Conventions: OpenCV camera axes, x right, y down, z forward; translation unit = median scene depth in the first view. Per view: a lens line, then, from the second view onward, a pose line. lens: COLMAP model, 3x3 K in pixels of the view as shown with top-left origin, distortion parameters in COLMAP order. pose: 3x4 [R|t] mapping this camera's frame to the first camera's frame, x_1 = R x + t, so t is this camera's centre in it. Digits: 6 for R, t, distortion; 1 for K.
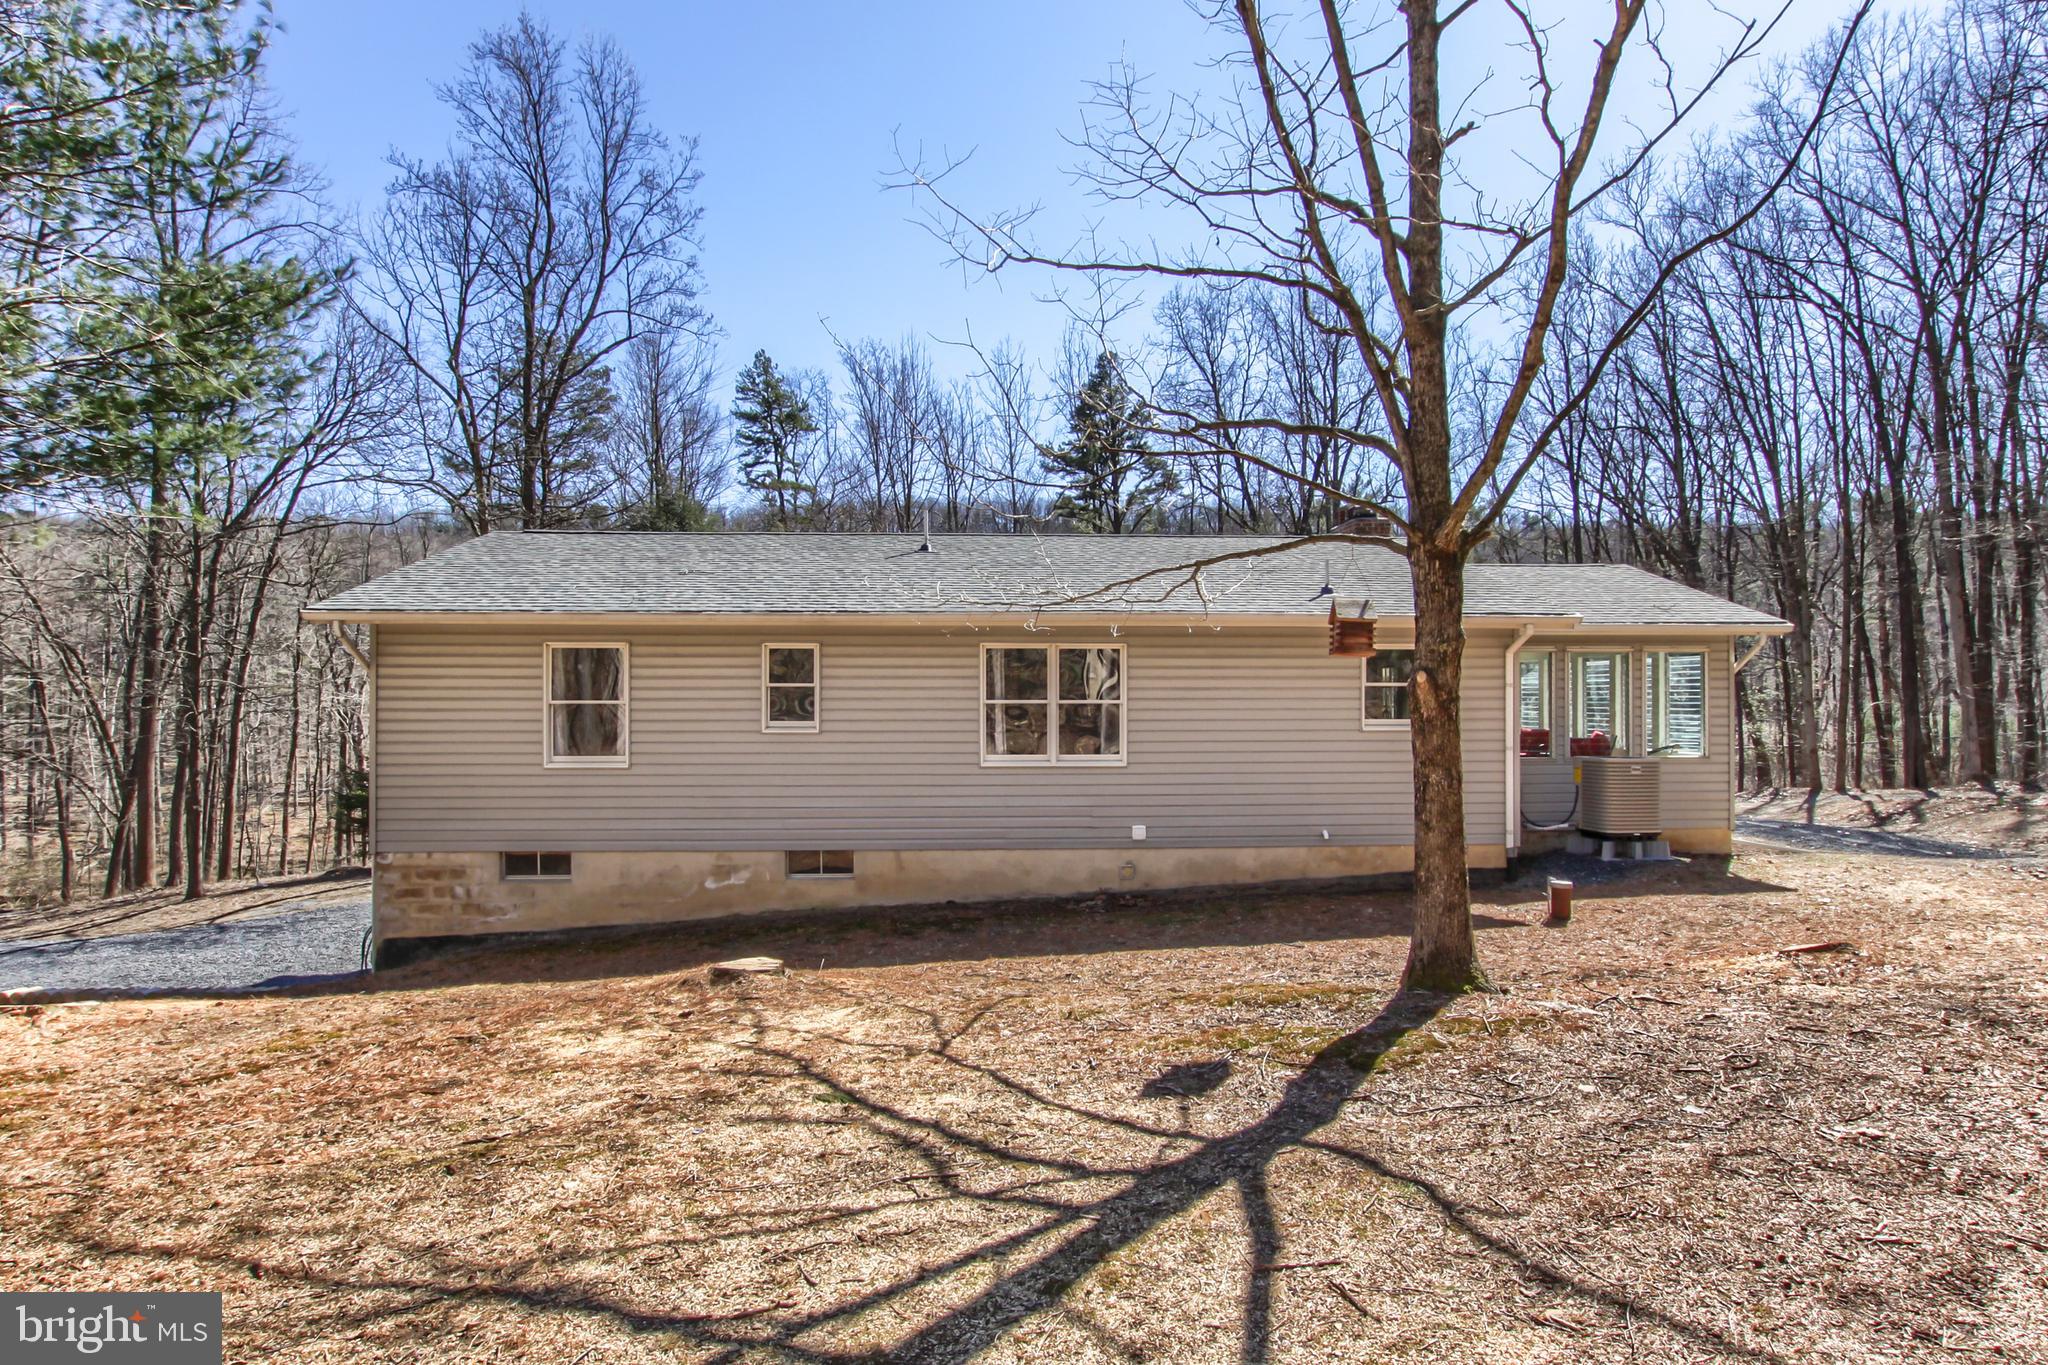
lens RADIAL K [[969.5, 0, 1047.3], [0, 969.5, 687.5], [0, 0, 1]] dist [-0.016045, 0.001548]
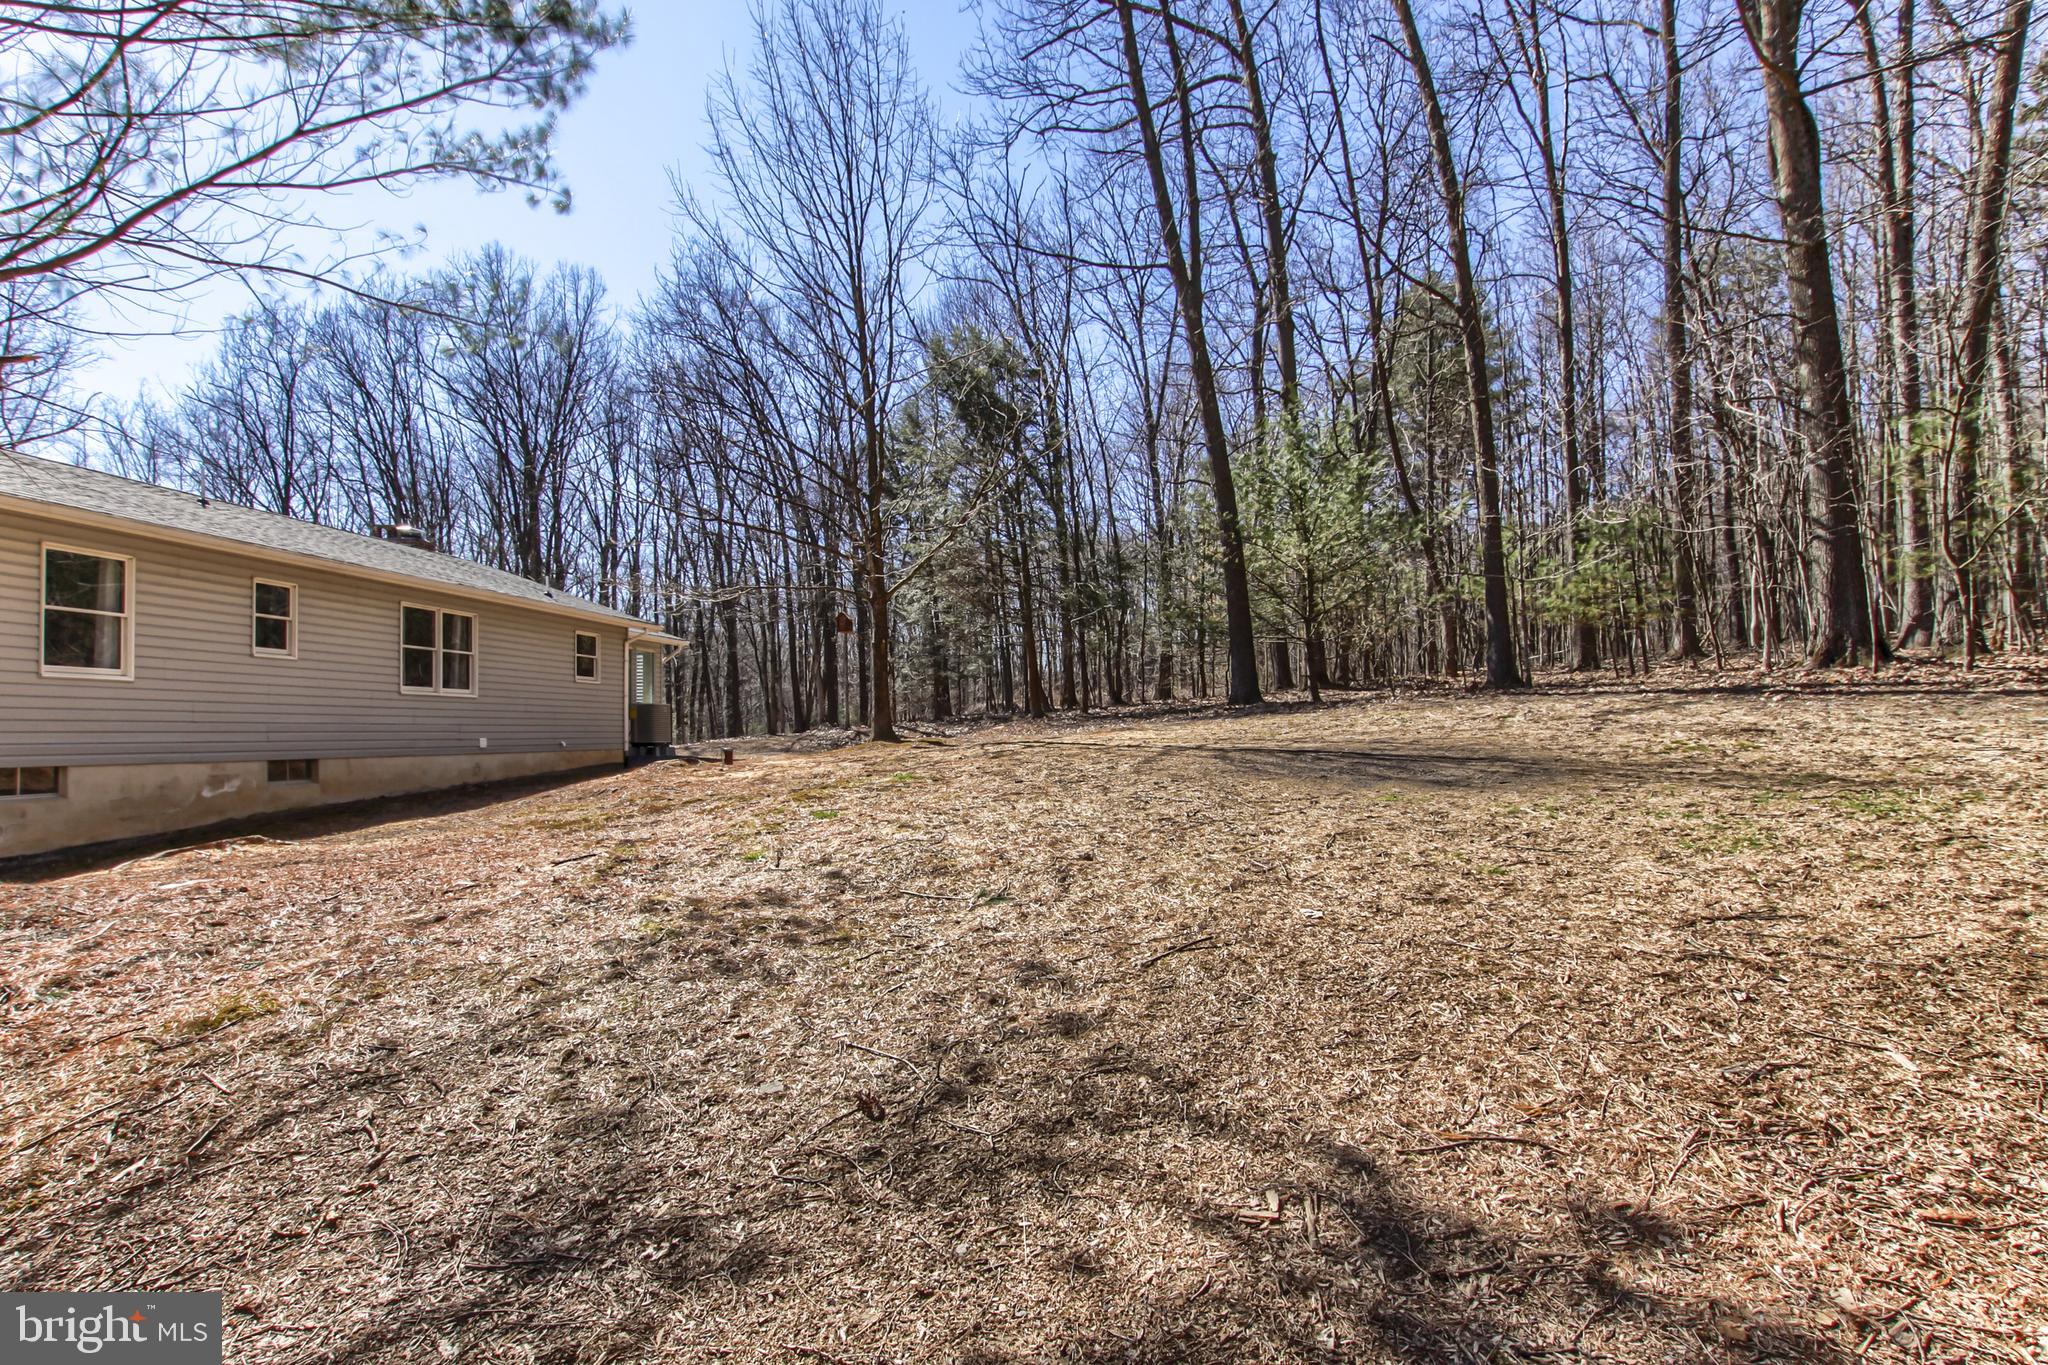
lens RADIAL K [[969.5, 0, 1047.3], [0, 969.5, 687.5], [0, 0, 1]] dist [-0.016045, 0.001548]
pose [[0.170513, 0.047593, 0.984205, -1.207652], [-0.124024, 0.991926, -0.026479, -0.003302], [-0.977519, -0.117550, 0.175039, -0.096874]]
